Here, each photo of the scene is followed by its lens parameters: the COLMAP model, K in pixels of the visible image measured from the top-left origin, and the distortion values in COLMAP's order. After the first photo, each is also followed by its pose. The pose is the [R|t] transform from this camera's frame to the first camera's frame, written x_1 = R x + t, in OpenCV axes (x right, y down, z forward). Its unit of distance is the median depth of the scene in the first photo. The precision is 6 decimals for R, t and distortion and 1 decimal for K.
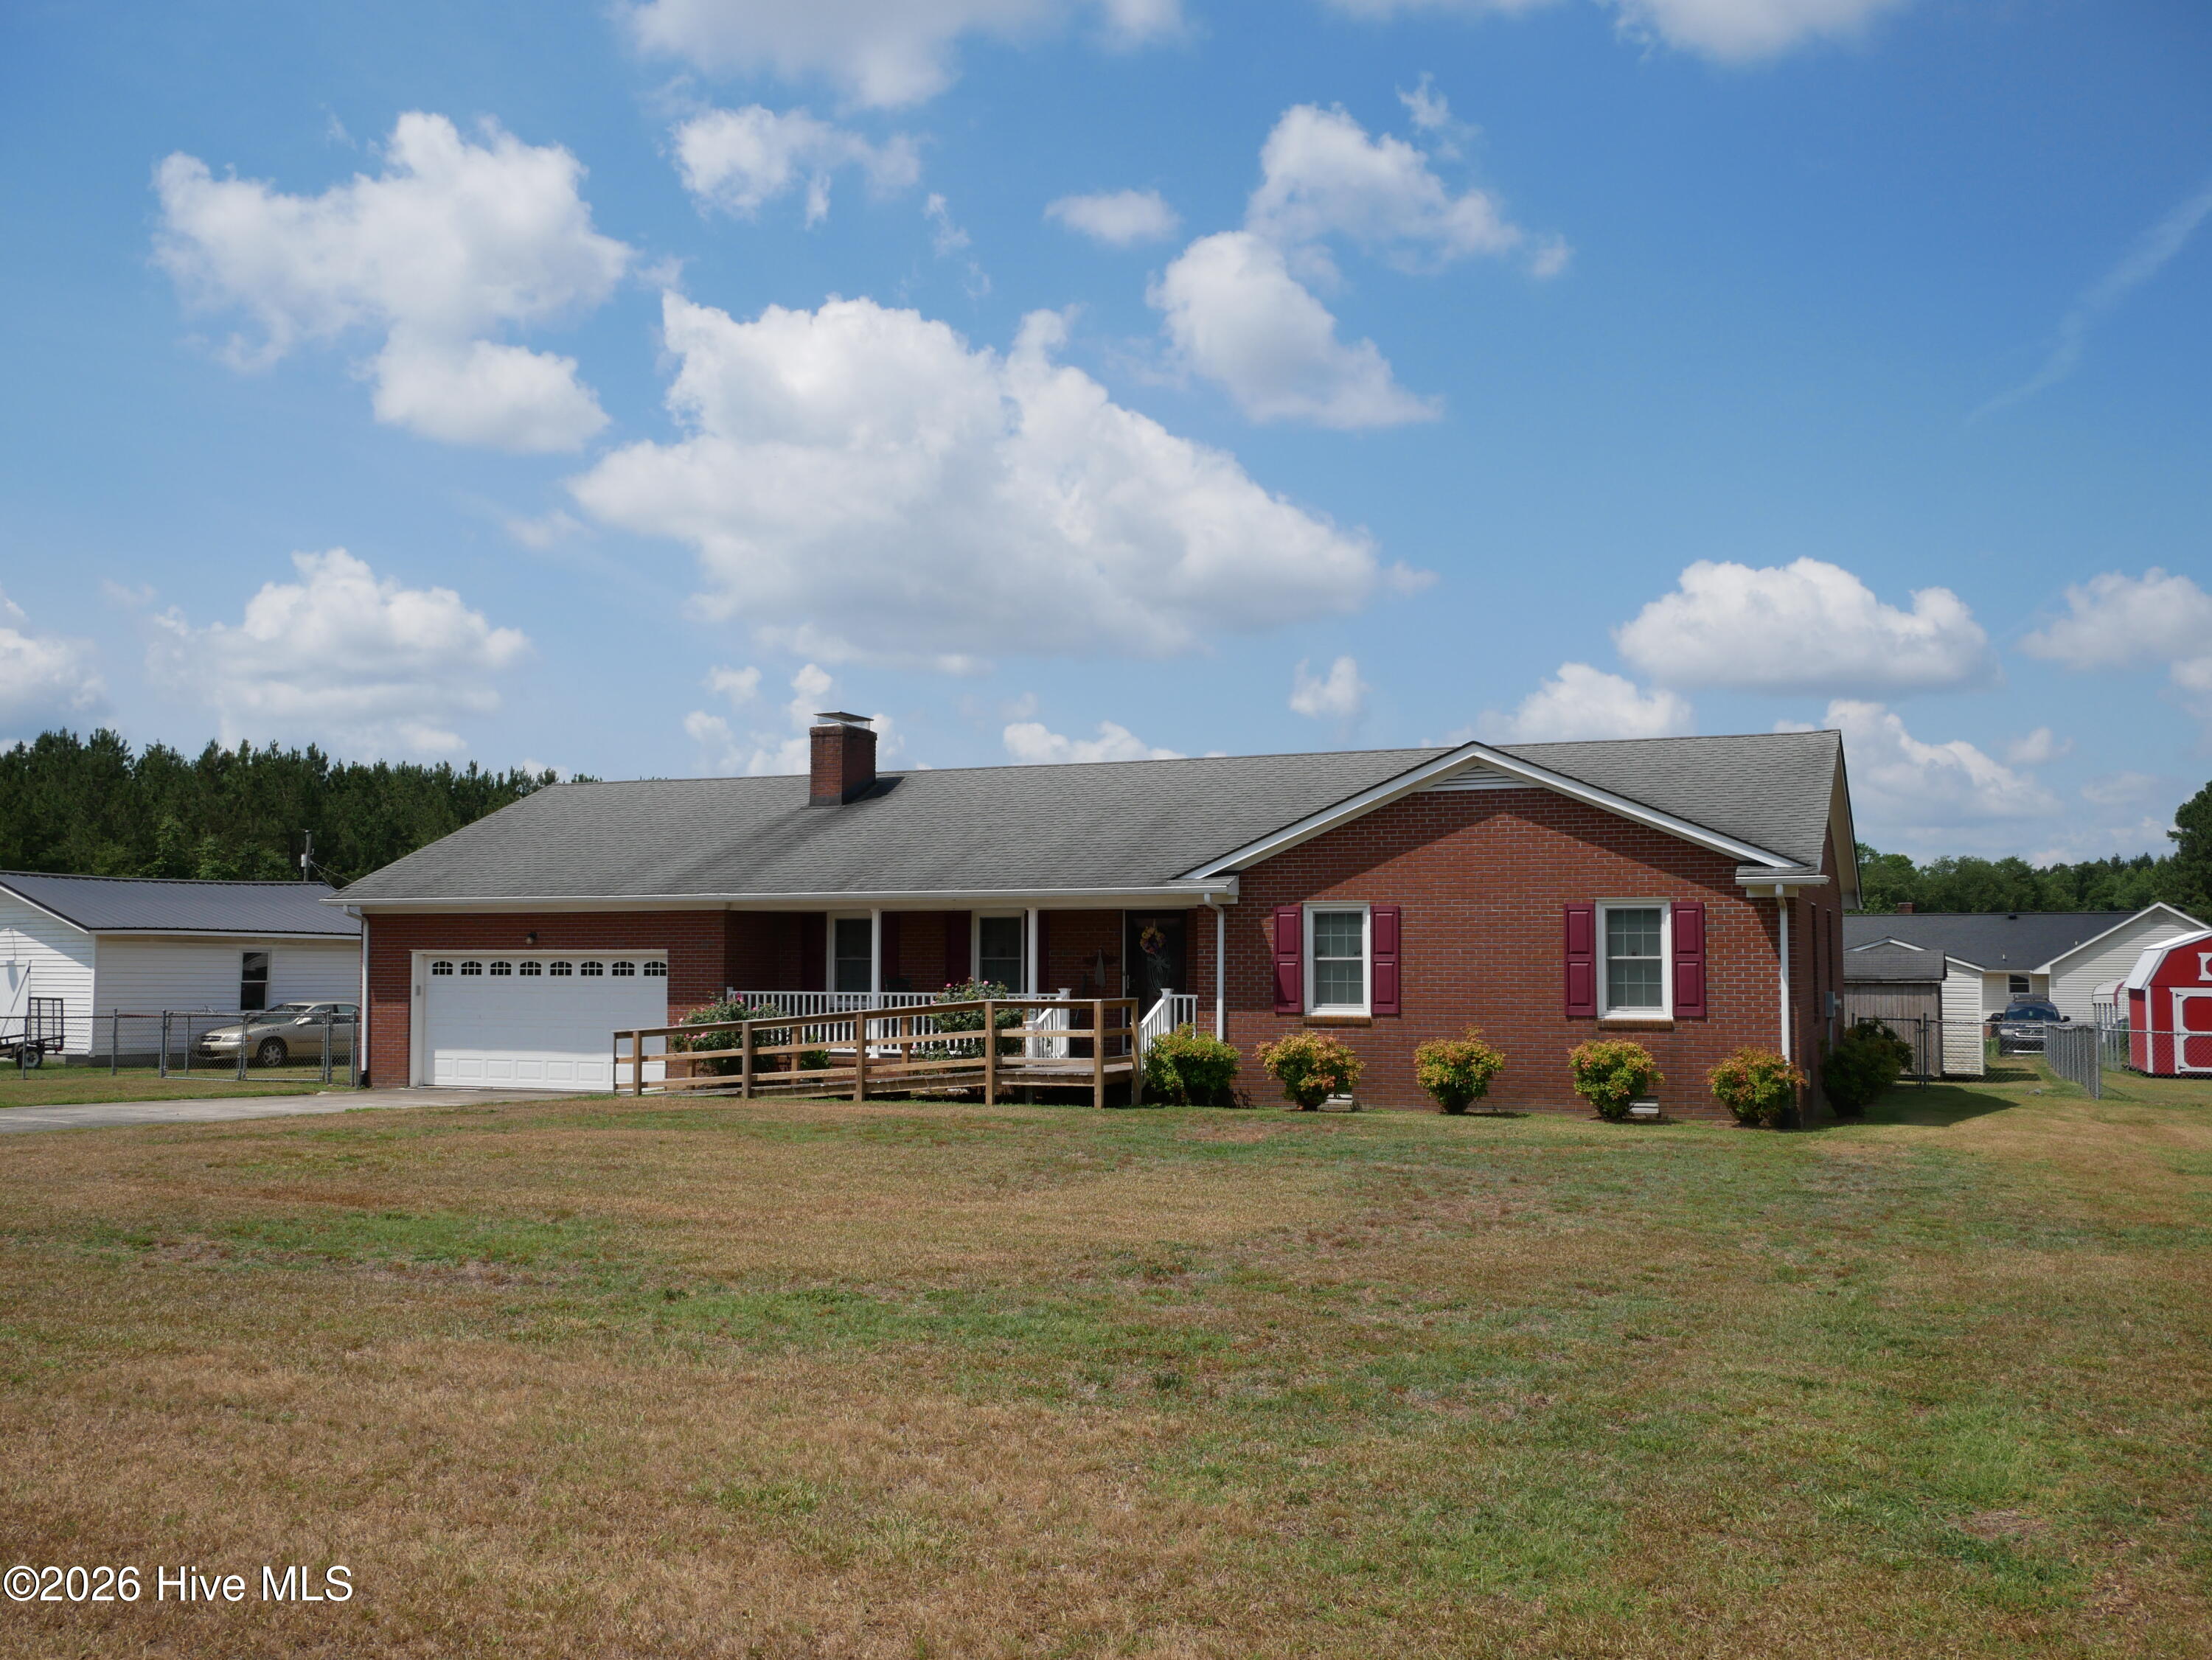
lens RADIAL K [[2307.3, 0, 1106.0], [0, 2307.3, 830.0], [0, 0, 1]] dist [-0.007979, -0.003596]
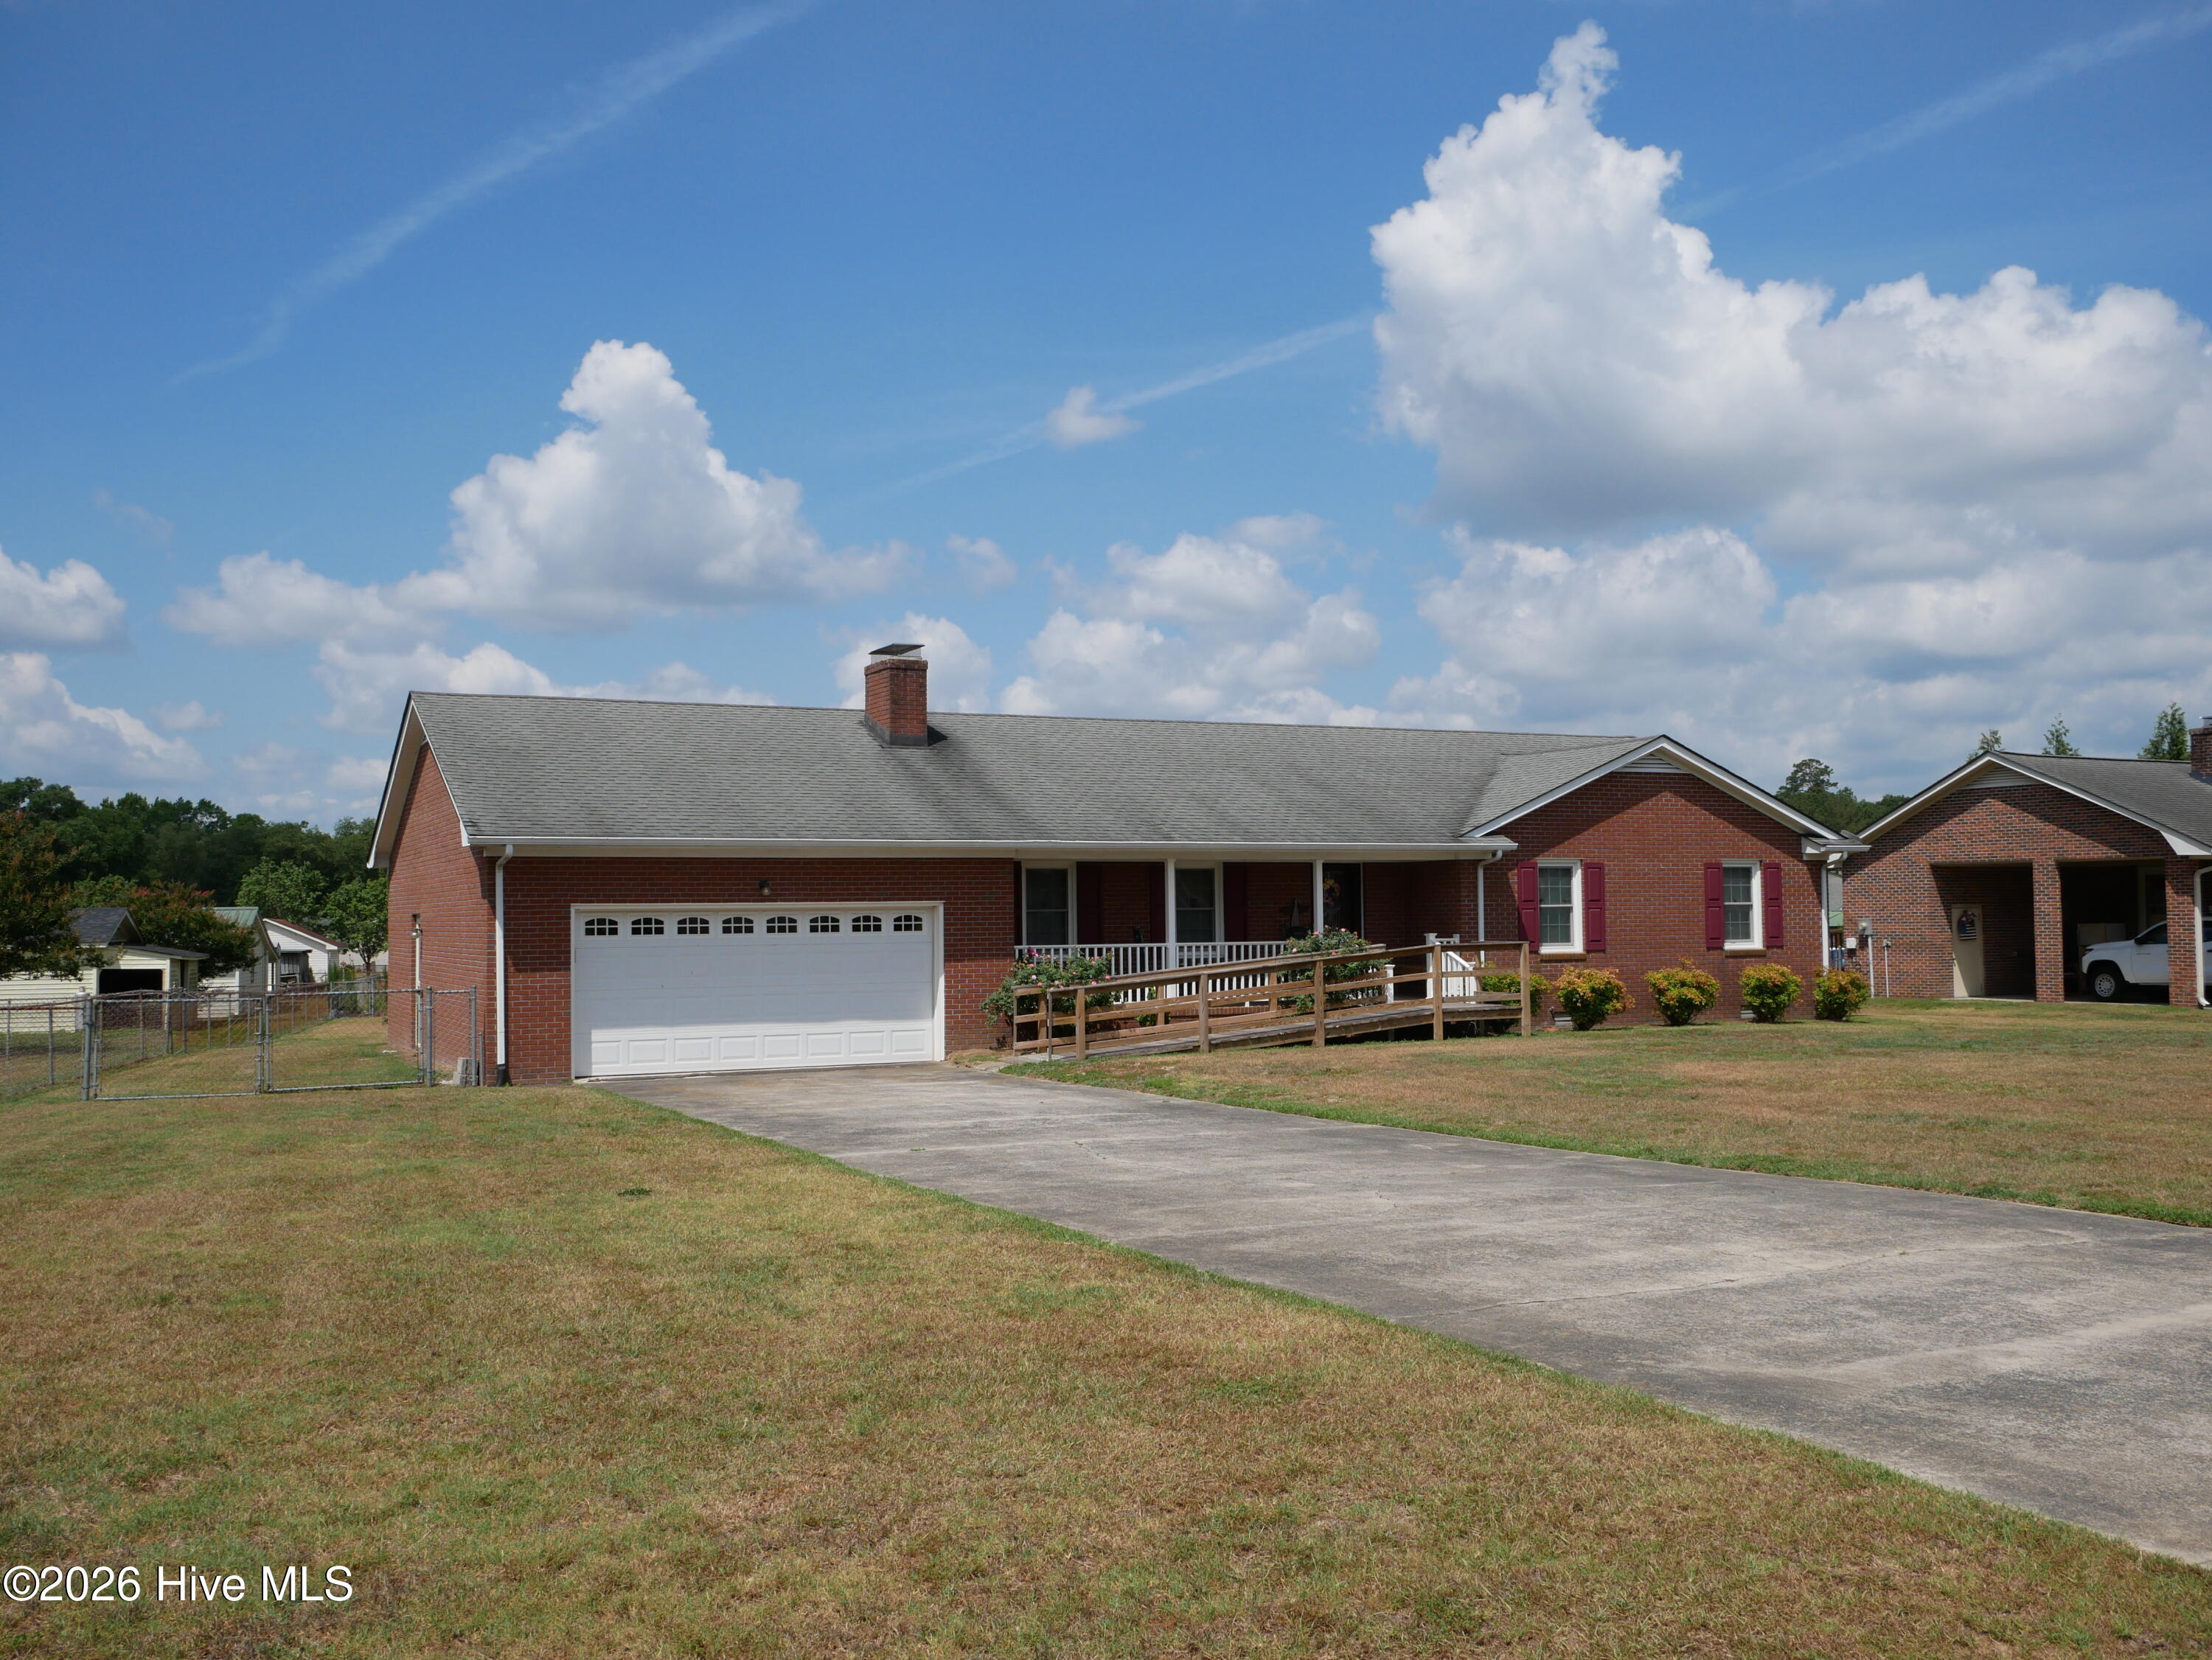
lens RADIAL K [[2178.3, 0, 1106.0], [0, 2178.3, 830.0], [0, 0, 1]] dist [0.004124, 0.001532]
pose [[0.590096, 0.023500, 0.806991, -0.874782], [-0.035839, 0.999353, -0.002896, 0.025351], [-0.806537, -0.027213, 0.590556, 0.468906]]
